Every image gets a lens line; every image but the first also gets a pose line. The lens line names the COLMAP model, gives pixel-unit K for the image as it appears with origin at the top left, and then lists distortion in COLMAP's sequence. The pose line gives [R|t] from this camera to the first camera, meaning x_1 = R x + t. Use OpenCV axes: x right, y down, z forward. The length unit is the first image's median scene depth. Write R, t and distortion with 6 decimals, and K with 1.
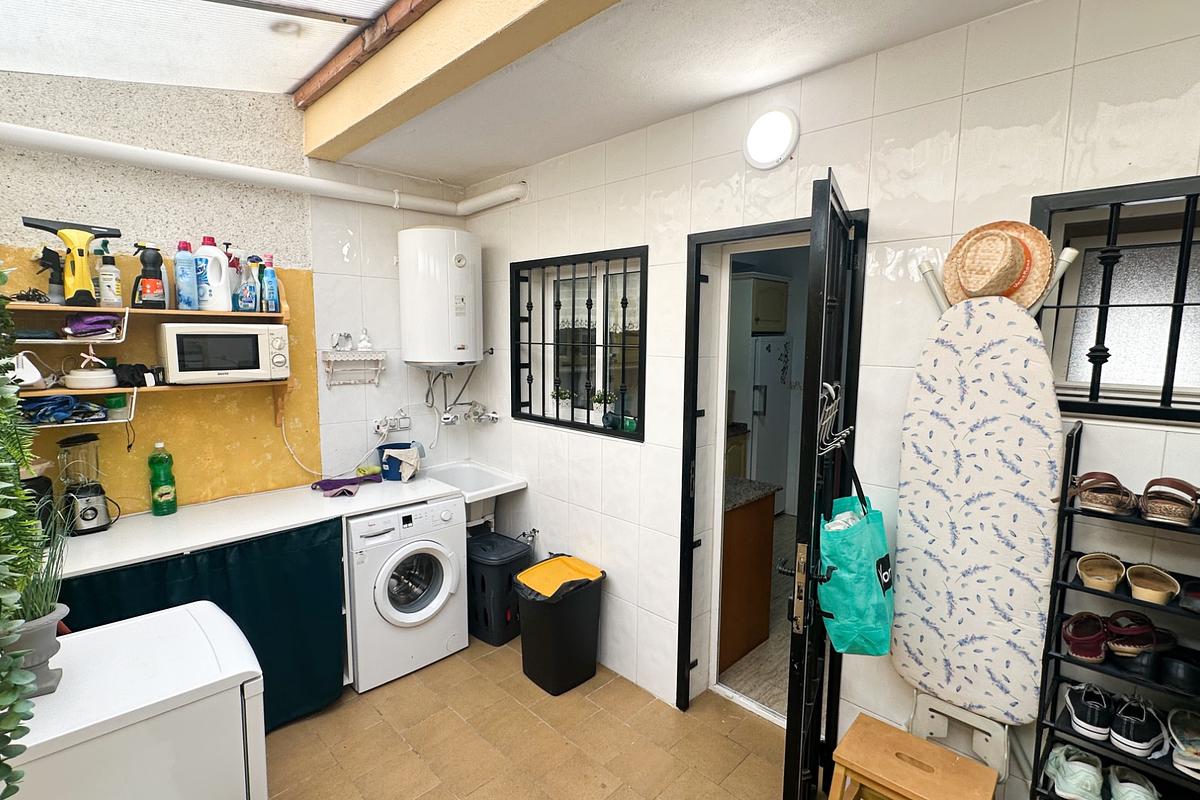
lens RADIAL K [[566.3, 0, 605.0], [0, 566.3, 398.8], [0, 0, 1]] dist [-0.002910, 0.001387]
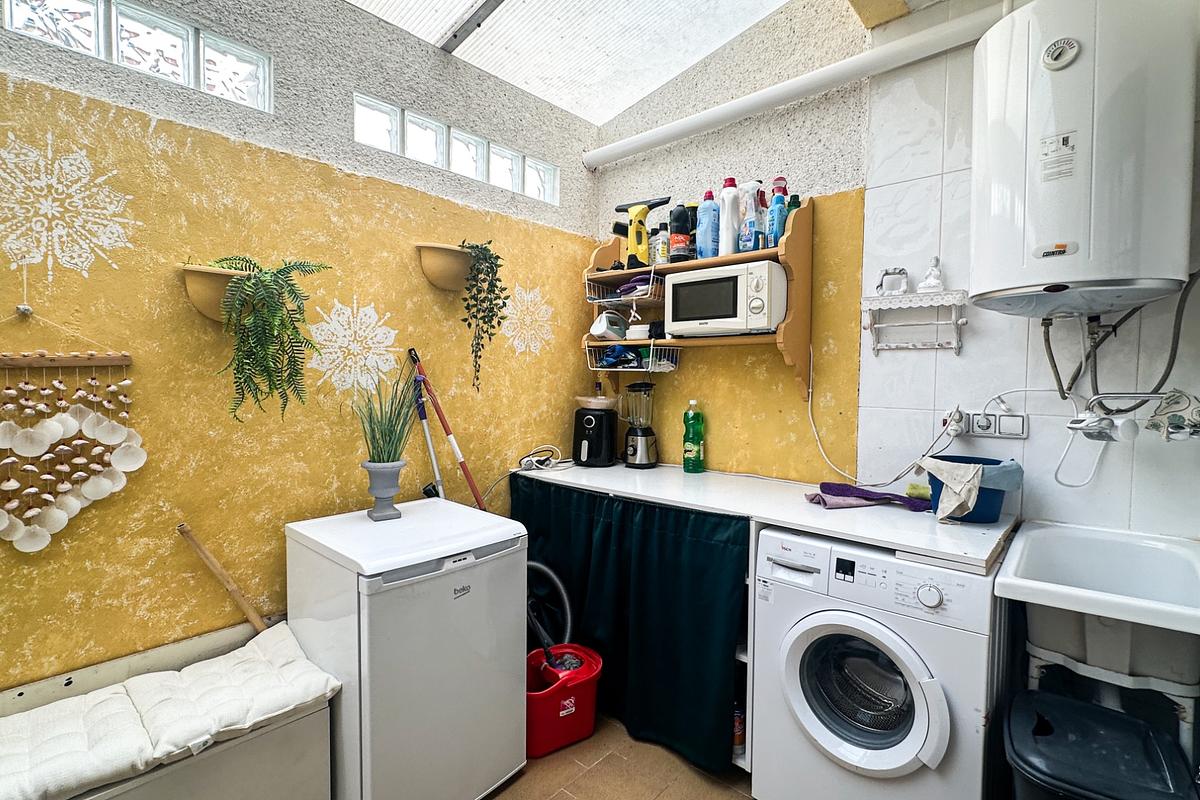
lens RADIAL K [[566.3, 0, 603.8], [0, 566.3, 397.6], [0, 0, 1]] dist [-0.002910, 0.001387]
pose [[0.048280, 0.028257, -0.998434, 0.207228], [-0.122768, 0.992188, 0.022144, 0.067957], [0.991260, 0.121507, 0.051372, 0.759056]]
